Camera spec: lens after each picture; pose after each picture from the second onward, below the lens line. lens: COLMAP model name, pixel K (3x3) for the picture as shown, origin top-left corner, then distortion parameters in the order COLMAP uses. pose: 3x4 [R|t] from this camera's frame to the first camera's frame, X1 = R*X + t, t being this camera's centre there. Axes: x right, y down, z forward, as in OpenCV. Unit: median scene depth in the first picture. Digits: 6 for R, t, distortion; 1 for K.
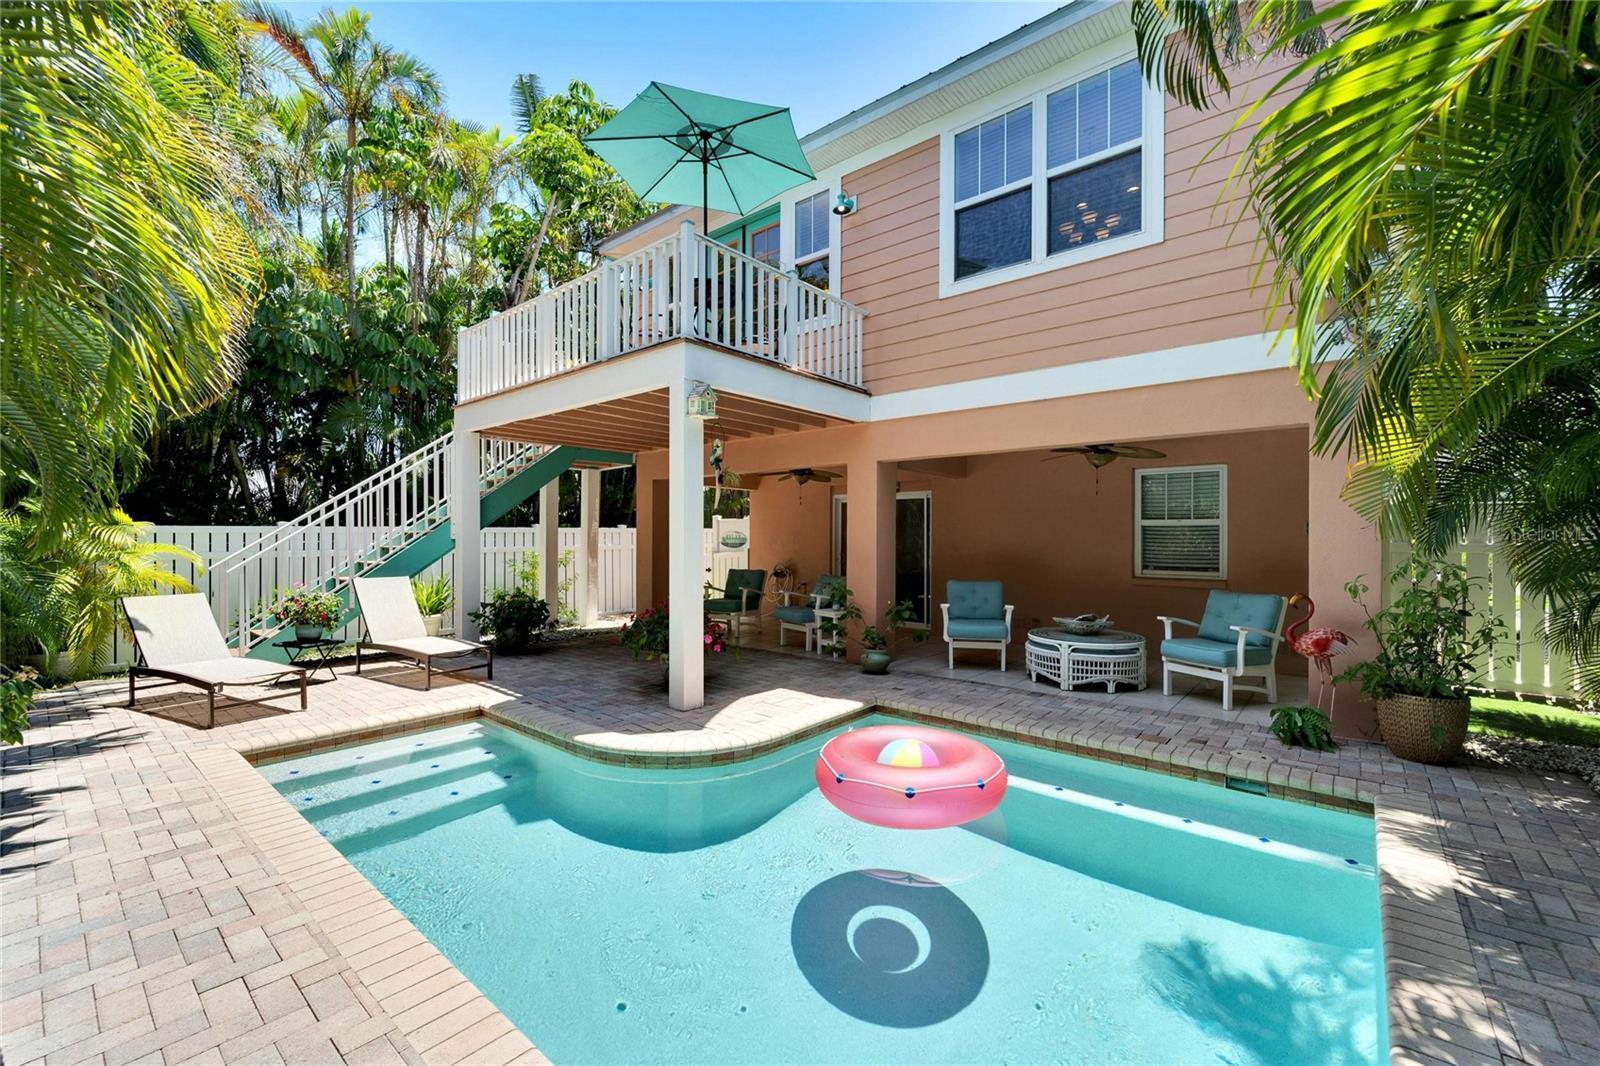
lens RADIAL K [[658.6, 0, 802.0], [0, 658.6, 540.6], [0, 0, 1]] dist [0.000958, -0.000105]
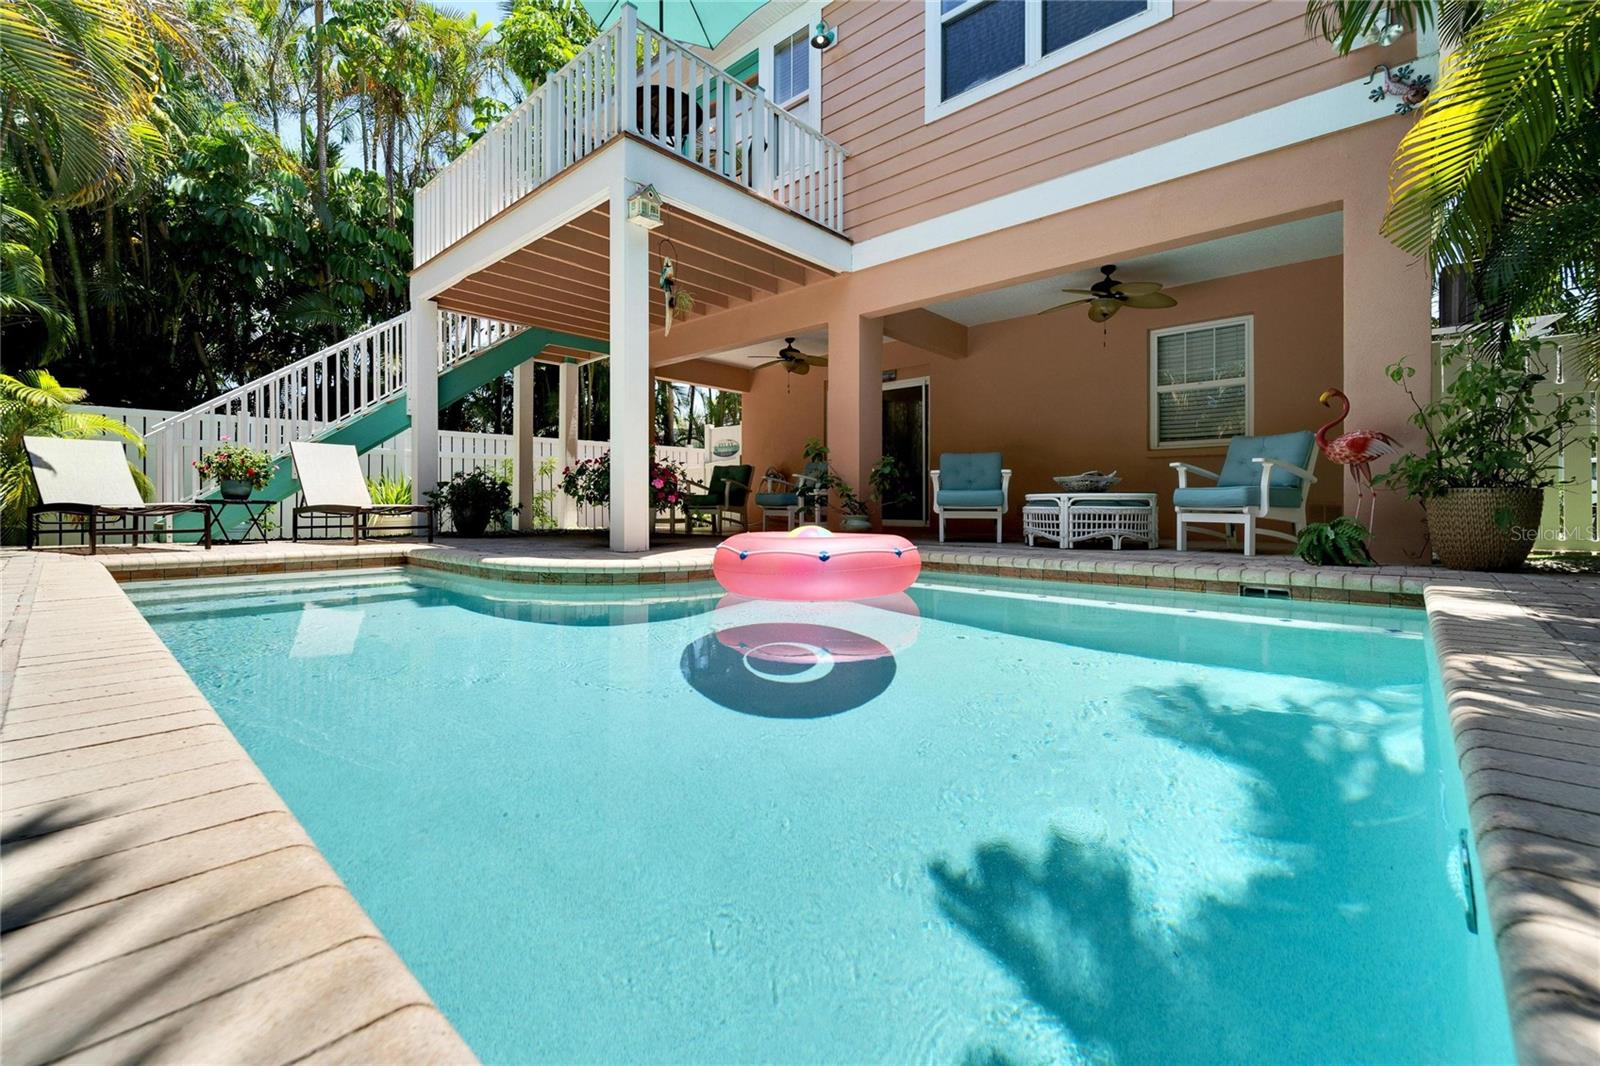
lens RADIAL K [[670.1, 0, 805.3], [0, 670.1, 507.6], [0, 0, 1]] dist [0.002524, 0.000005]
pose [[0.999560, -0.002699, -0.029531, 0.072673], [0.002667, 0.999996, -0.001109, 0.161840], [0.029534, 0.001030, 0.999563, 0.082553]]
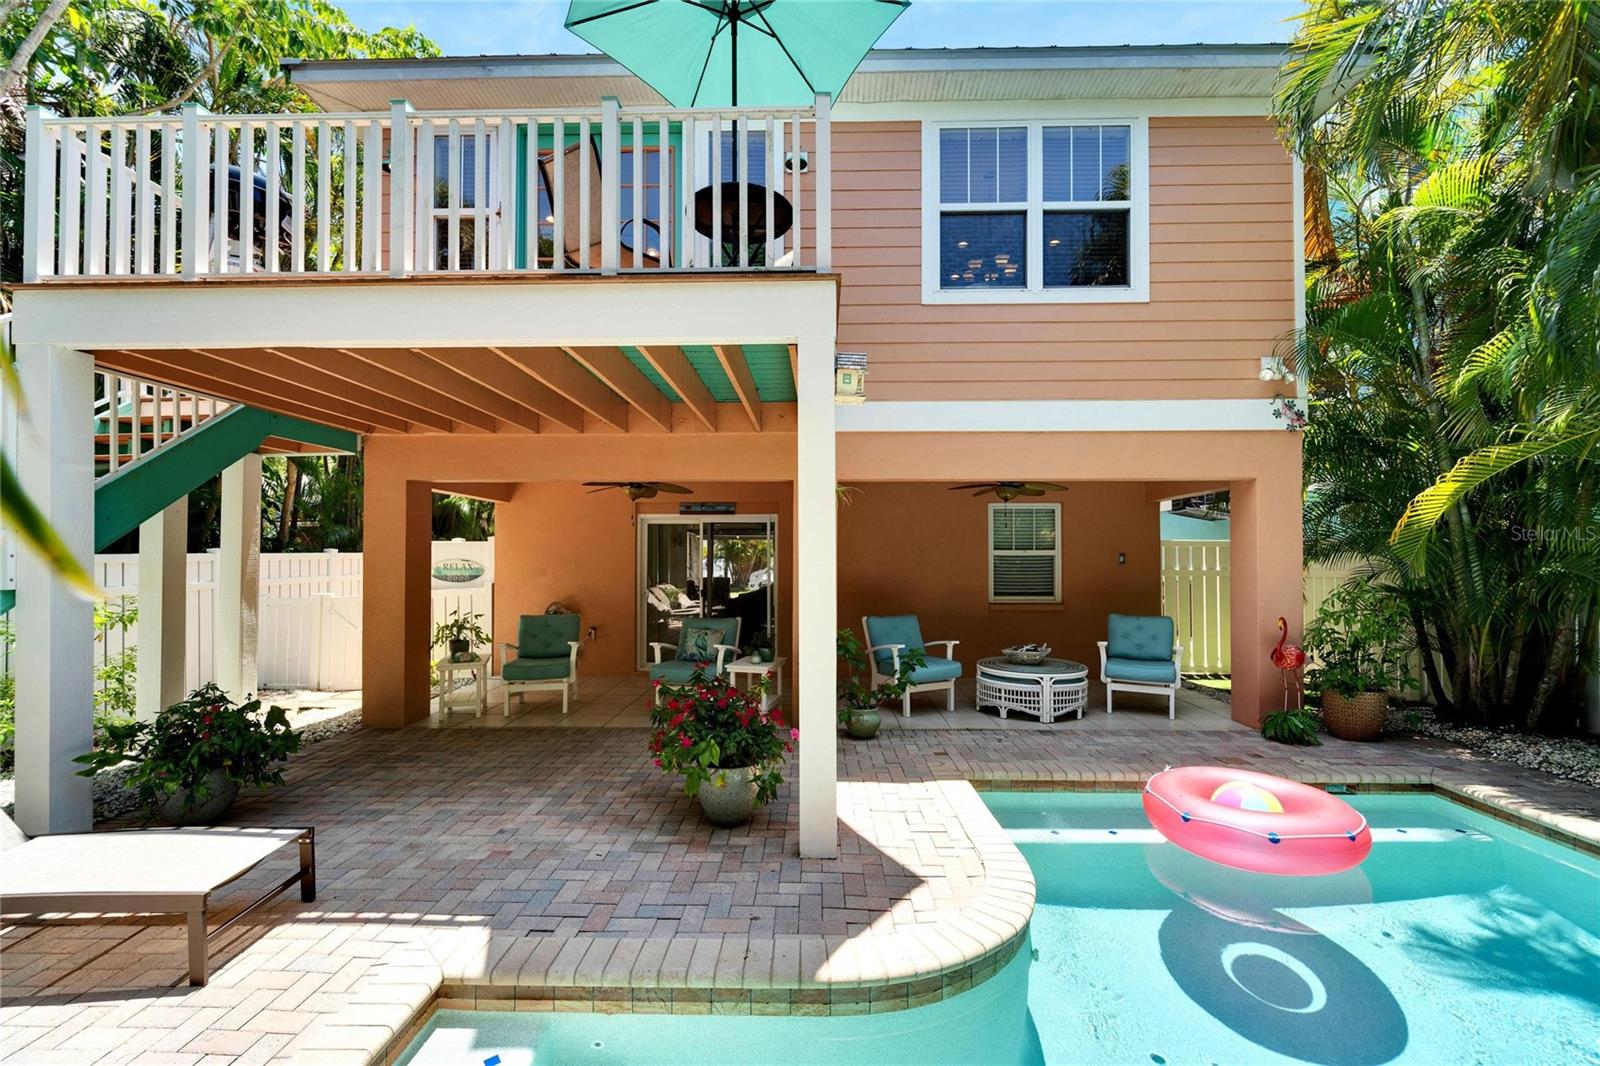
lens RADIAL K [[655.4, 0, 800.2], [0, 655.4, 551.5], [0, 0, 1]] dist [-0.001146, -0.000440]
pose [[0.783572, 0.000971, 0.621300, -0.486153], [0.006637, 0.999929, -0.009932, -0.025071], [-0.621265, 0.011906, 0.783510, 0.423895]]
